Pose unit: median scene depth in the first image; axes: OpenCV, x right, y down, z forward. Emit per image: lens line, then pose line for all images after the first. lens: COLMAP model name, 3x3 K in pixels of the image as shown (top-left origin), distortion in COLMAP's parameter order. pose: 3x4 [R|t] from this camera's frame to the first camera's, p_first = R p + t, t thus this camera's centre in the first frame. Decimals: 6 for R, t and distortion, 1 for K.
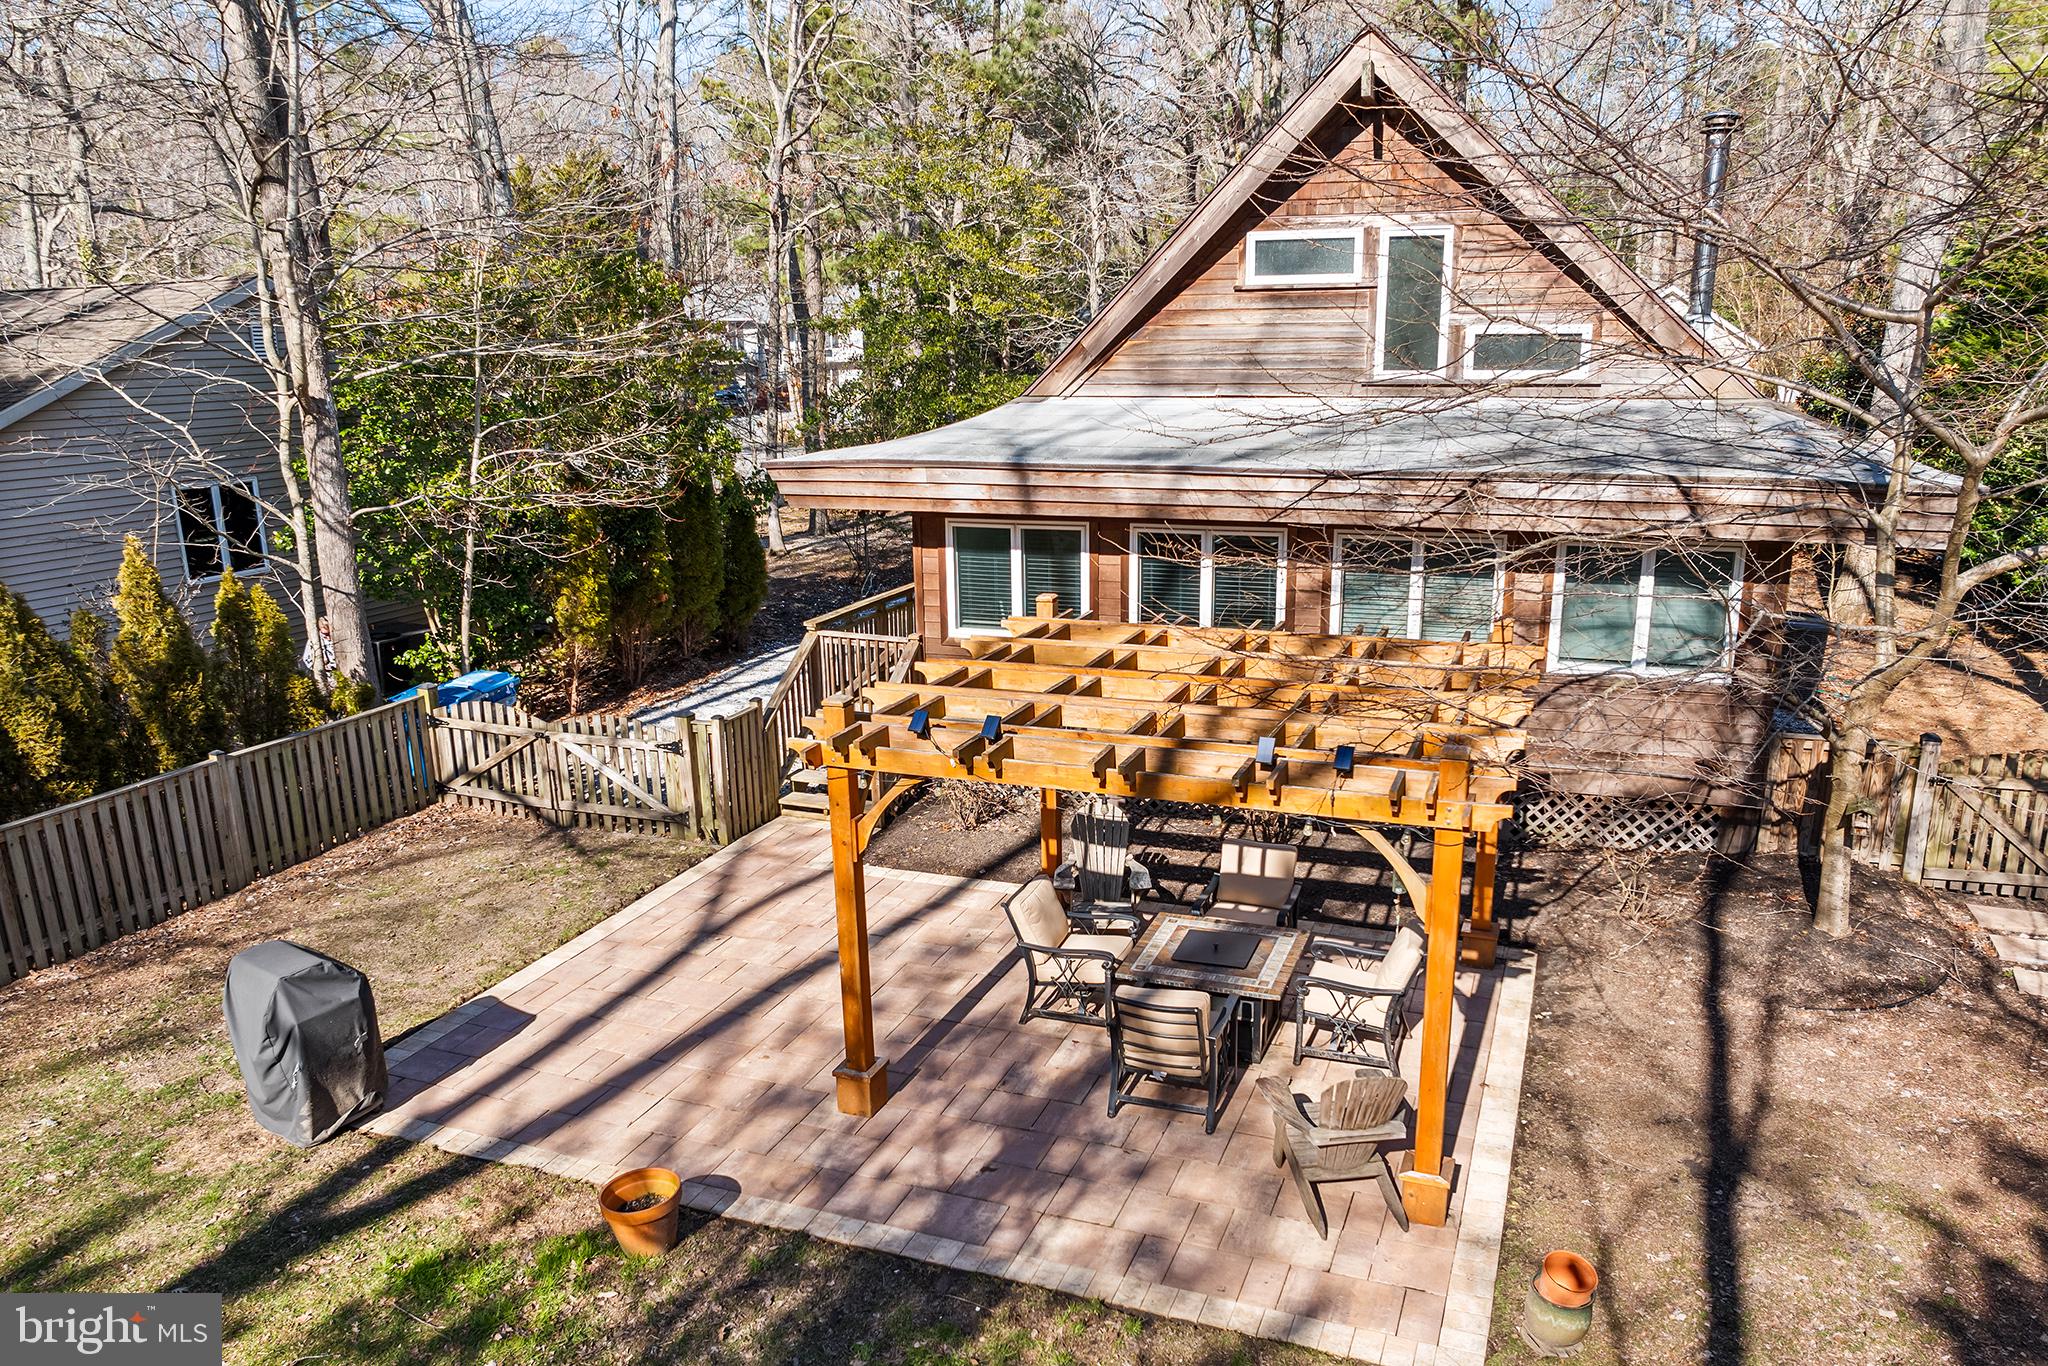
lens RADIAL K [[1463.9, 0, 1030.3], [0, 1463.9, 754.0], [0, 0, 1]] dist [-0.034548, -0.006467]
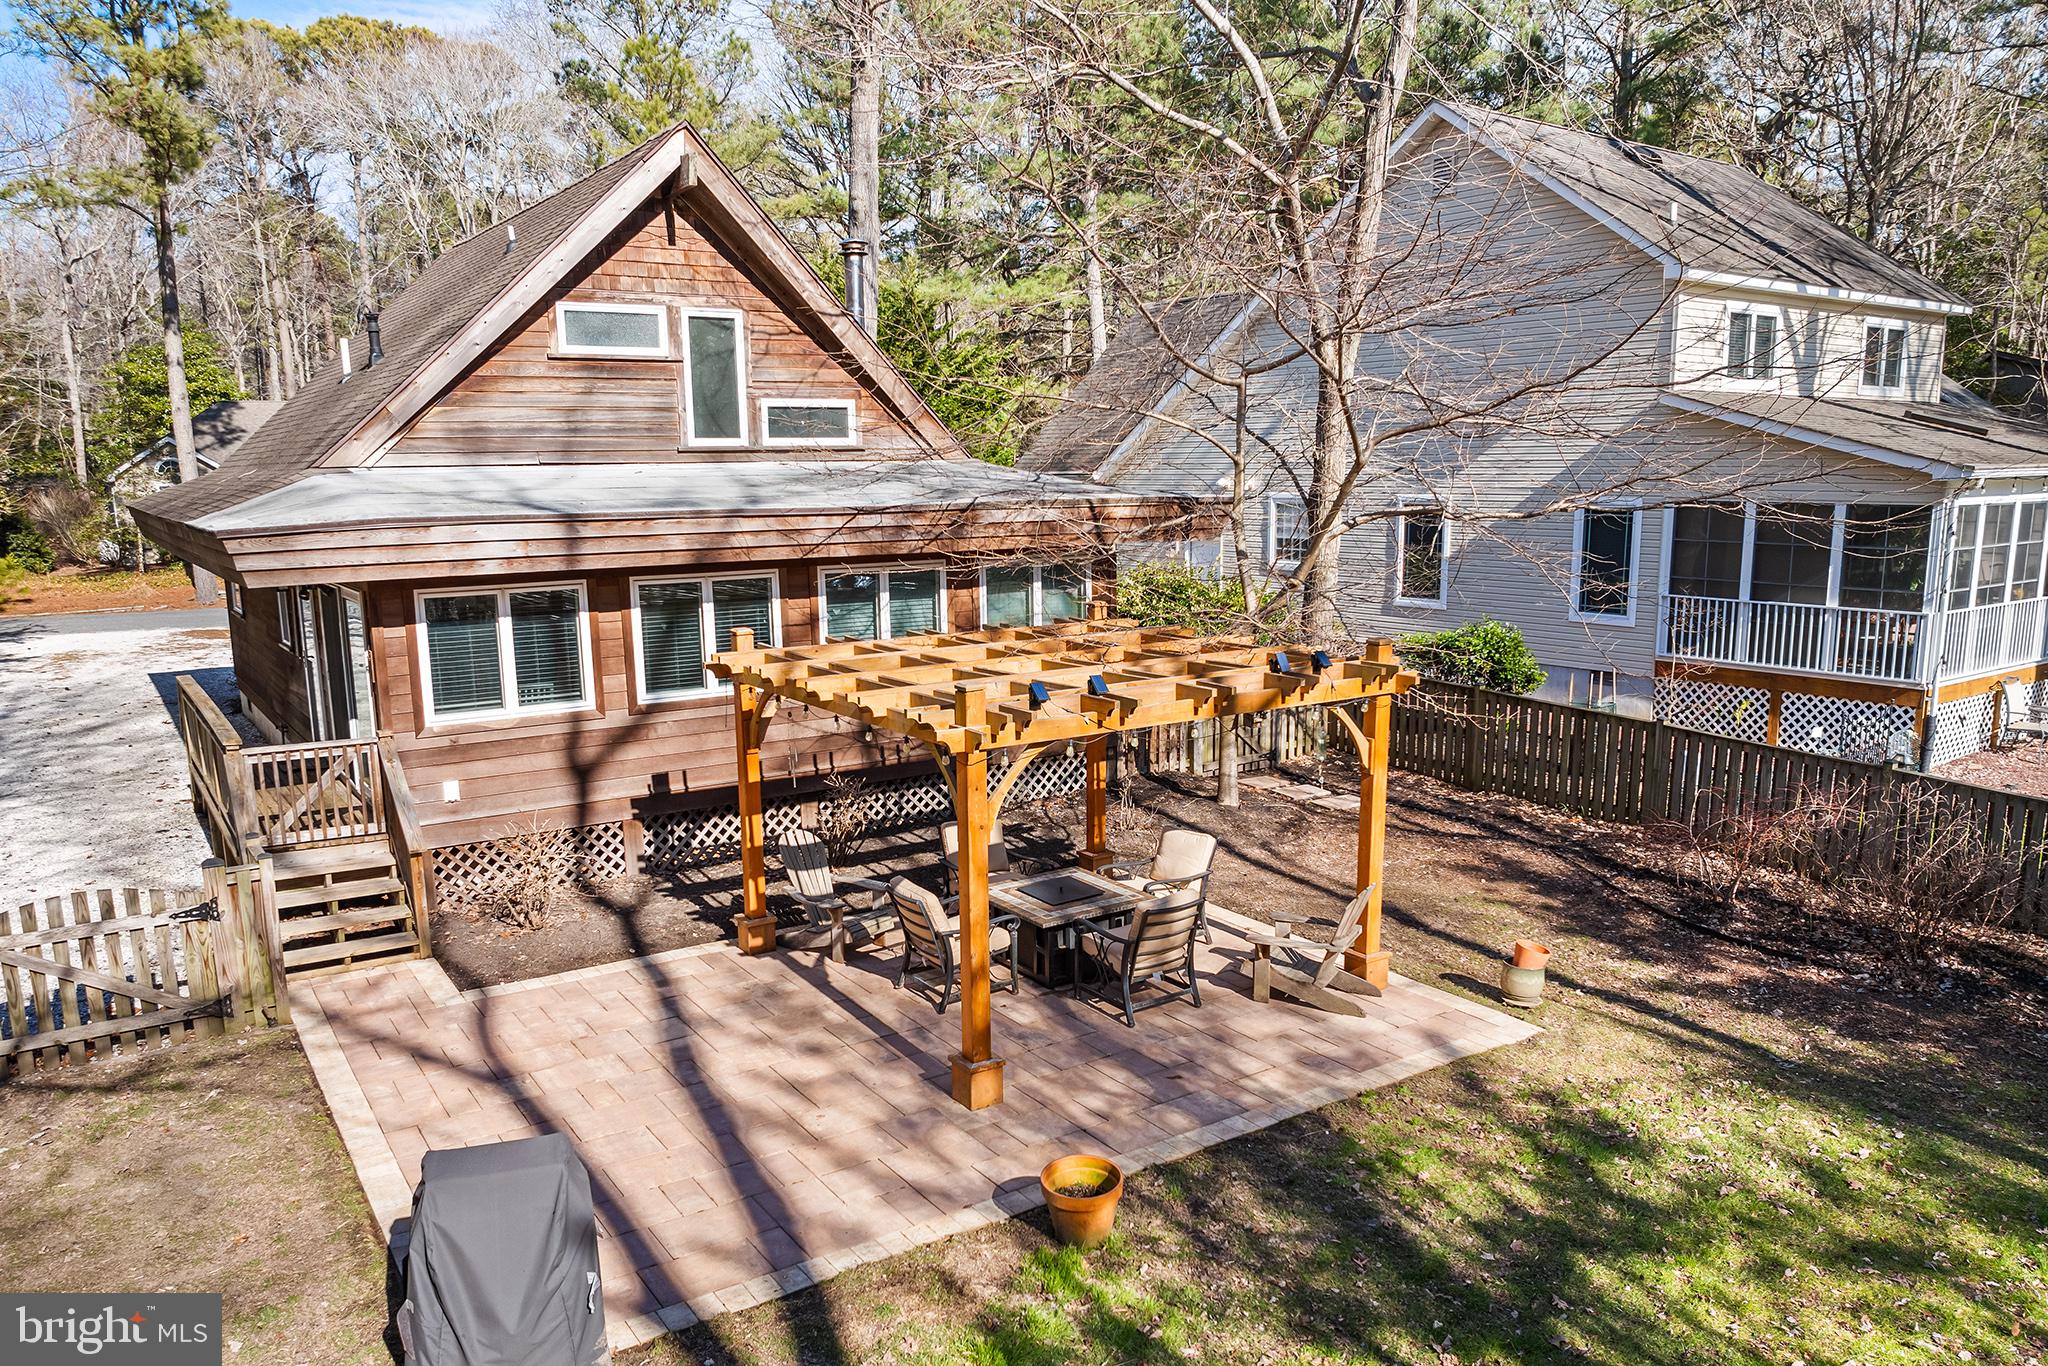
lens RADIAL K [[1463.9, 0, 1011.1], [0, 1463.9, 755.4], [0, 0, 1]] dist [-0.034548, -0.006467]
pose [[0.576935, -0.158625, 0.801239, -0.588585], [0.215533, 0.975758, 0.037980, -0.021508], [-0.787840, 0.150782, 0.597137, 0.212836]]
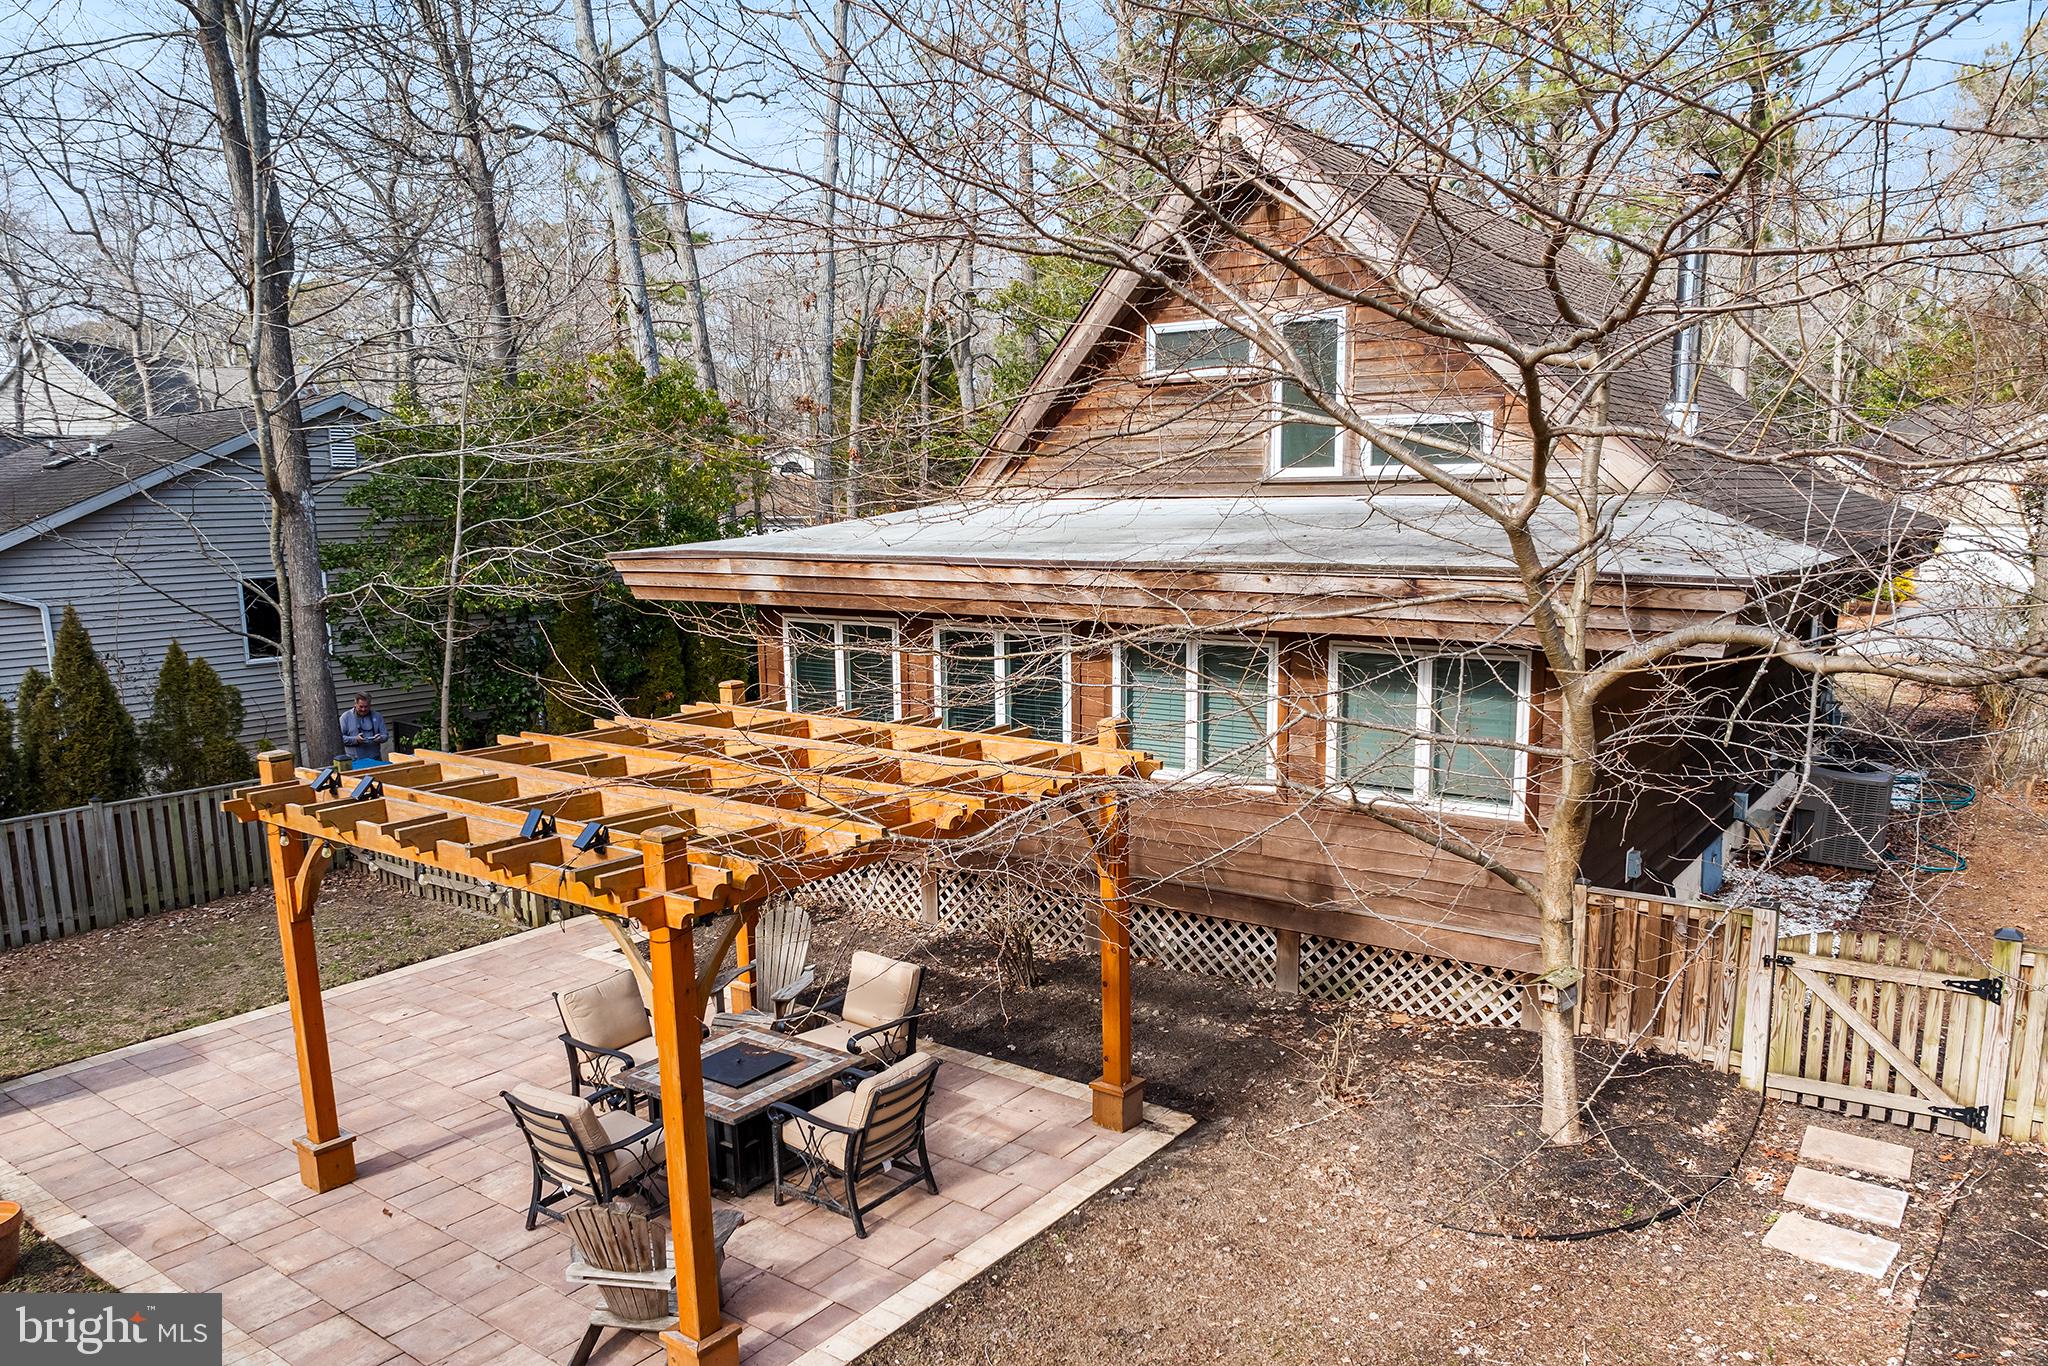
lens RADIAL K [[1463.9, 0, 1023.1], [0, 1463.9, 756.7], [0, 0, 1]] dist [-0.034548, -0.006467]
pose [[0.961102, 0.050103, -0.271610, 0.378552], [-0.076336, 0.993289, -0.086887, 0.007134], [0.265434, 0.104241, 0.958477, 0.115322]]
